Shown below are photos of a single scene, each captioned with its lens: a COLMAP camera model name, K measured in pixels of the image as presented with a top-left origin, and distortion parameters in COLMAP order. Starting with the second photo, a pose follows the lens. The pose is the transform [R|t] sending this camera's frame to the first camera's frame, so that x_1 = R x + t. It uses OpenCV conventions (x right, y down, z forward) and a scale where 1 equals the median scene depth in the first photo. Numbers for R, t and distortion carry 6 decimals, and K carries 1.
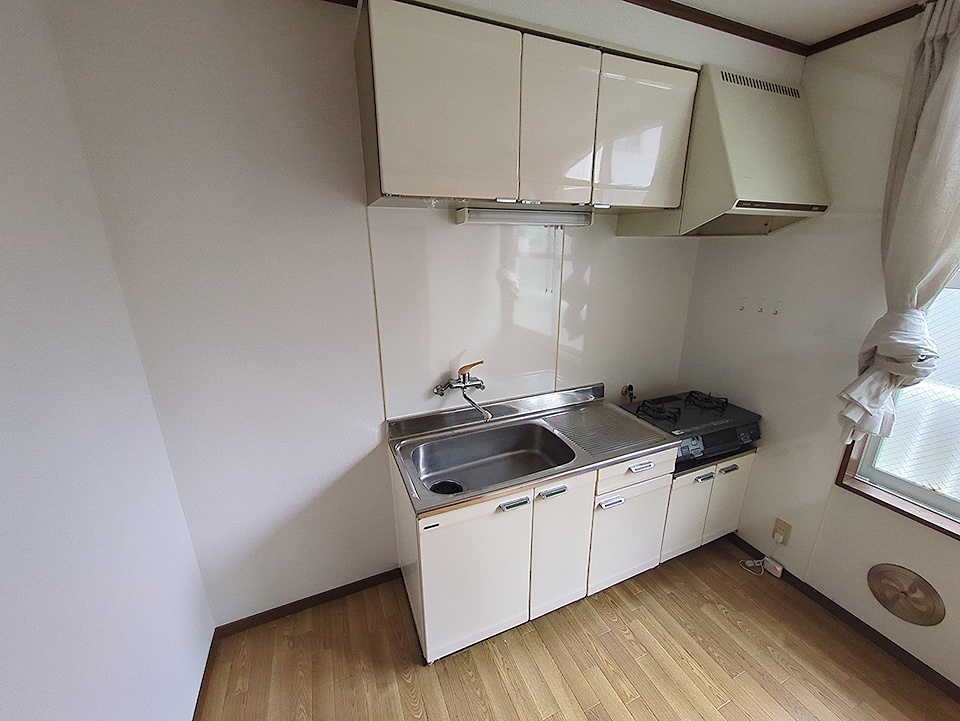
lens RADIAL K [[379.0, 0, 484.0], [0, 379.0, 362.4], [0, 0, 1]] dist [0.001467, 0.000497]
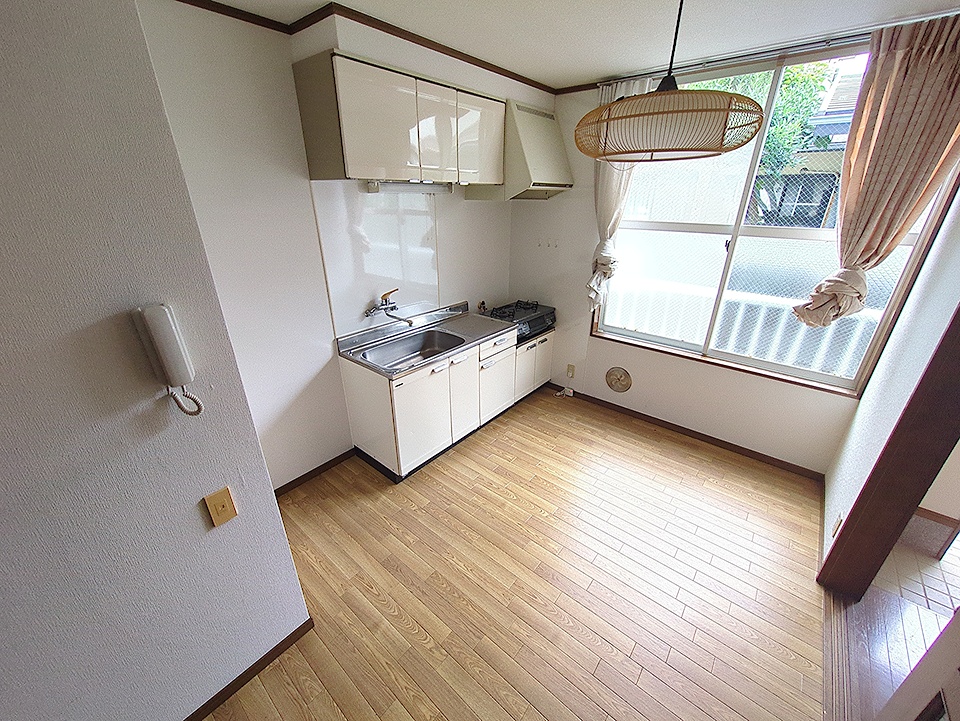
lens RADIAL K [[379.0, 0, 481.6], [0, 379.0, 360.8], [0, 0, 1]] dist [0.001467, 0.000497]
pose [[0.895224, -0.172617, 0.410825, -0.354482], [0.125662, 0.982300, 0.138908, 0.105018], [-0.427532, -0.072729, 0.901070, -0.476285]]
